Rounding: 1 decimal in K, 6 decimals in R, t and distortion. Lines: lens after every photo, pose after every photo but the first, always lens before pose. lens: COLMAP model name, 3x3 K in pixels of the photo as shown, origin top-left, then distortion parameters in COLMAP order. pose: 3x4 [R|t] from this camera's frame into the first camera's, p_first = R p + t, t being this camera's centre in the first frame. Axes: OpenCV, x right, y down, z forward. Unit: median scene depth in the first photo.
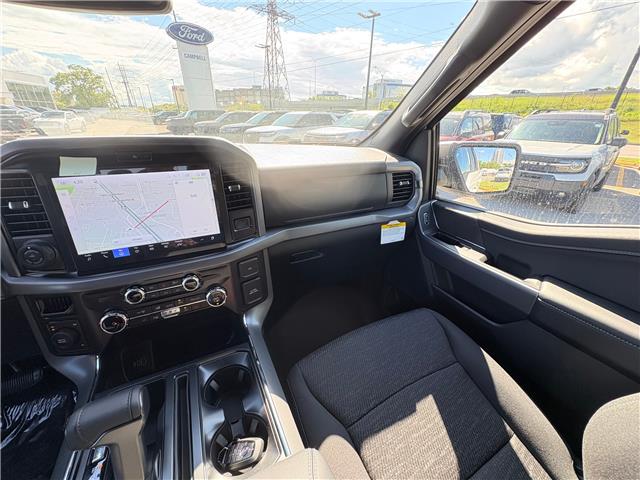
lens RADIAL K [[256.7, 0, 320.0], [0, 256.7, 240.0], [0, 0, 1]] dist [0.002656, -0.000028]
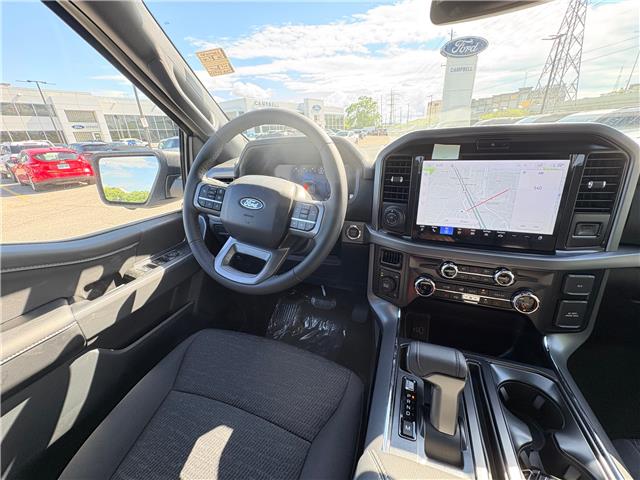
lens RADIAL K [[256.7, 0, 320.0], [0, 256.7, 240.0], [0, 0, 1]] dist [0.002656, -0.000028]
pose [[0.680939, 0.236598, -0.693068, -0.316313], [-0.264141, 0.962020, 0.068895, 0.138325], [0.683046, 0.136154, 0.717573, -0.154747]]
